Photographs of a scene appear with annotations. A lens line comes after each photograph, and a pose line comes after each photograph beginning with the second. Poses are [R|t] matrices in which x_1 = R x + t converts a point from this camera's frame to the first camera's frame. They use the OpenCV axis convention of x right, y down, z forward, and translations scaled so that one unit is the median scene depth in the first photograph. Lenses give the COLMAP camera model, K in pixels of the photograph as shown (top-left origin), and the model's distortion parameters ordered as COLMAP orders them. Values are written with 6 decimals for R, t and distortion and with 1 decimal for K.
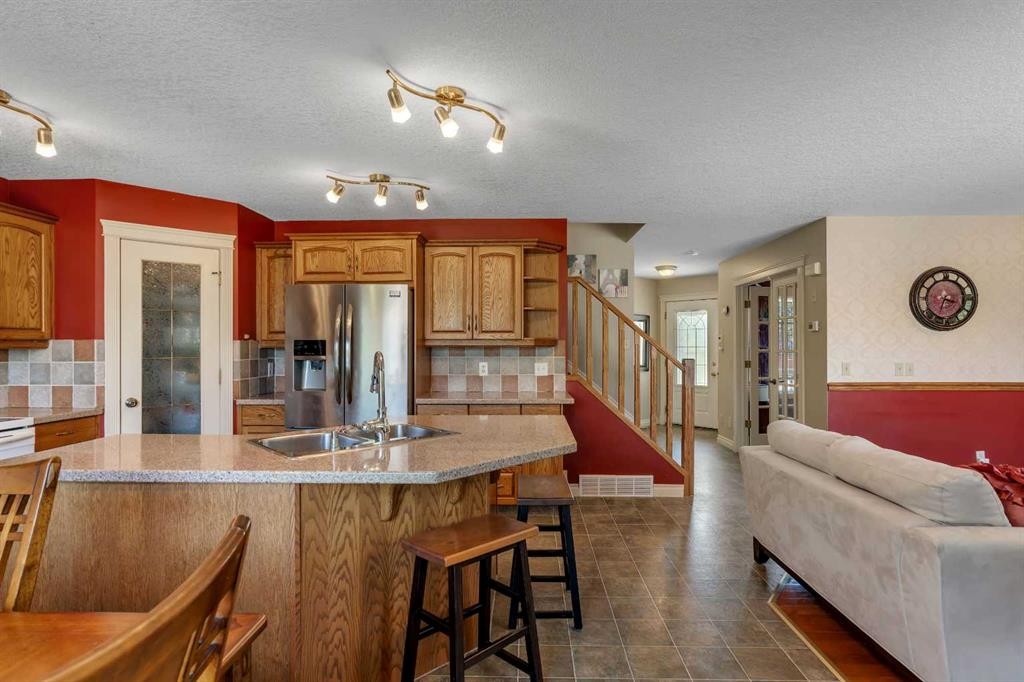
lens RADIAL K [[534.3, 0, 513.5], [0, 534.3, 343.9], [0, 0, 1]] dist [-0.000465, 0.000766]
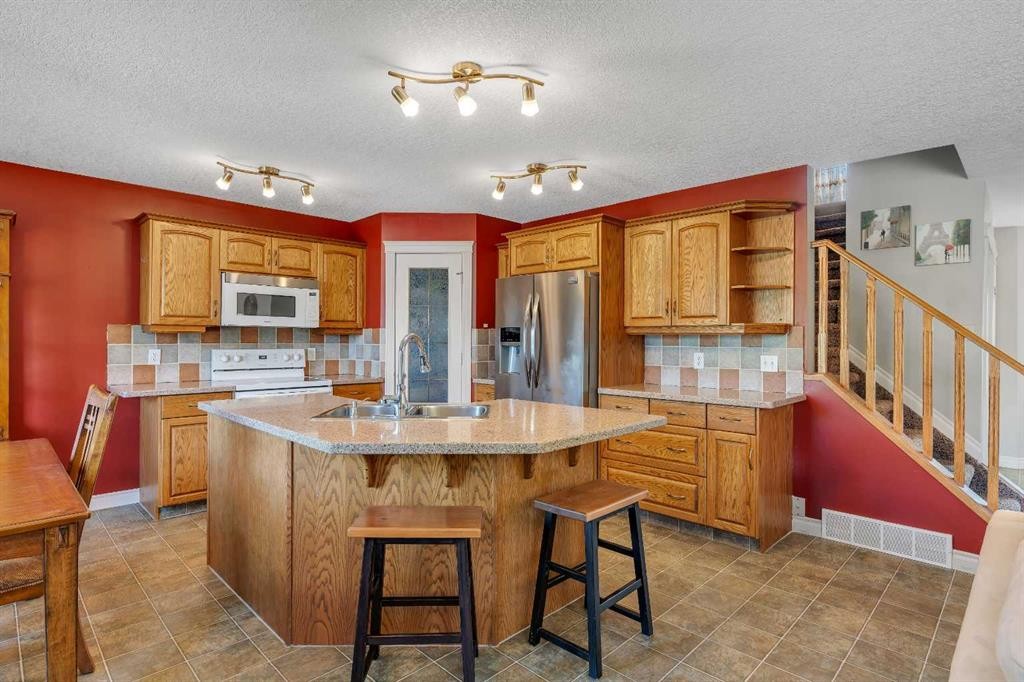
lens RADIAL K [[525.1, 0, 512.0], [0, 525.1, 338.9], [0, 0, 1]] dist [-0.001388, 0.000423]
pose [[0.731108, 0.005102, -0.682243, 0.334813], [-0.004384, 0.999987, 0.002780, 0.011992], [0.682248, 0.000959, 0.731120, 0.197044]]
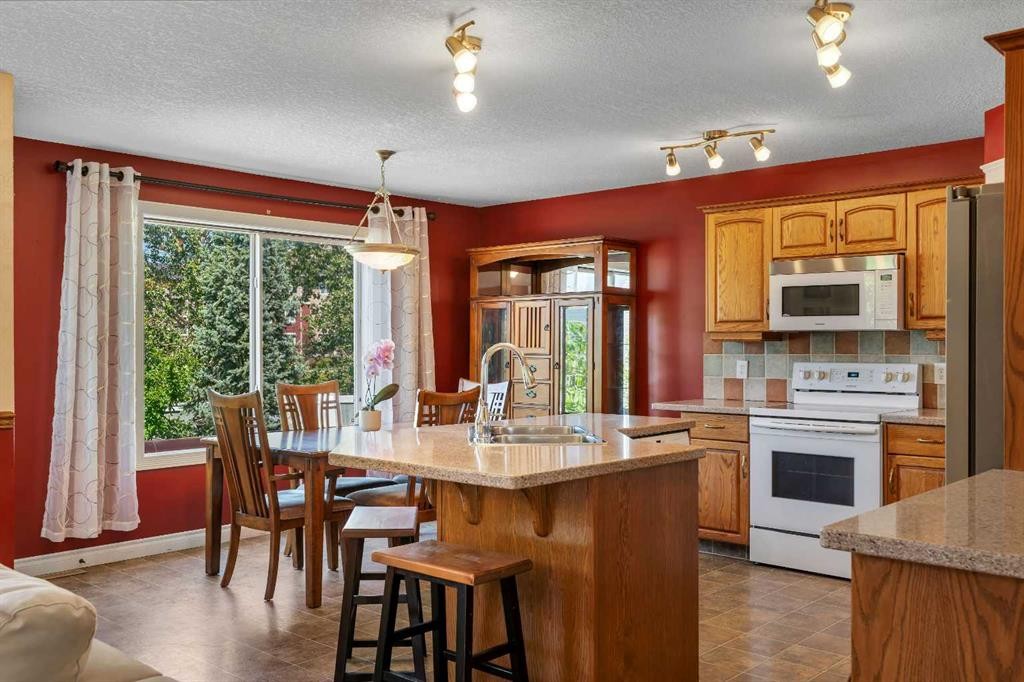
lens RADIAL K [[926.4, 0, 508.7], [0, 926.4, 345.5], [0, 0, 1]] dist [0.001971, -0.000074]
pose [[-0.657264, 0.004665, -0.753646, 0.529213], [0.007570, 0.999971, -0.000412, 0.010662], [0.753622, -0.005976, -0.657281, 1.135304]]
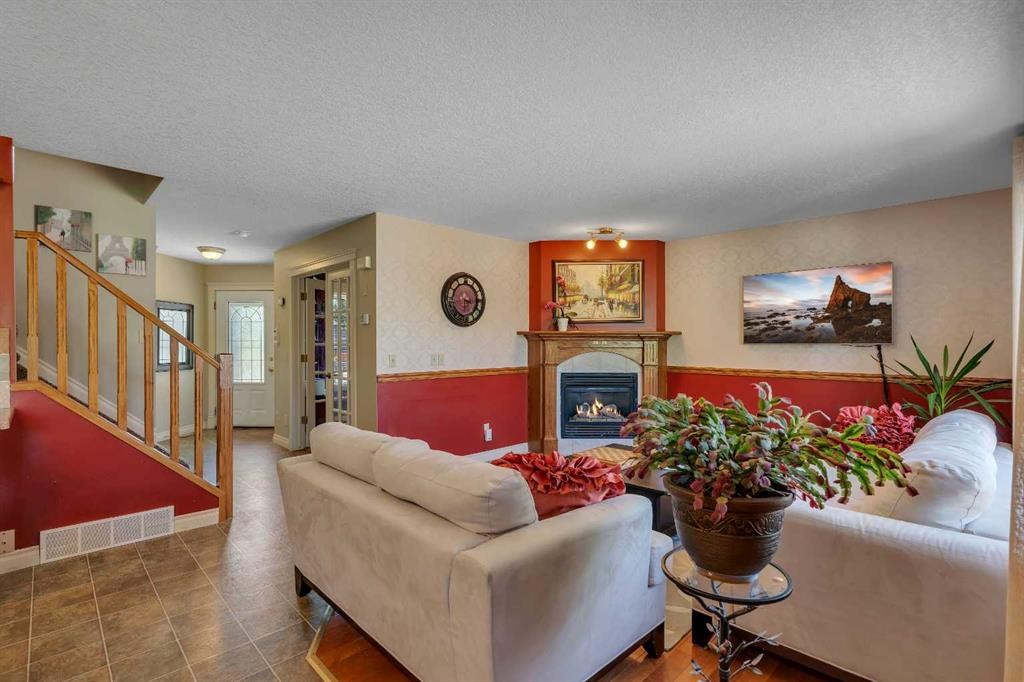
lens RADIAL K [[485.1, 0, 510.7], [0, 485.1, 344.0], [0, 0, 1]] dist [-0.001355, 0.000372]
pose [[0.700208, -0.002747, 0.713933, 0.113760], [-0.002994, 0.999972, 0.006785, 0.007290], [-0.713932, -0.006889, 0.700181, 0.181660]]
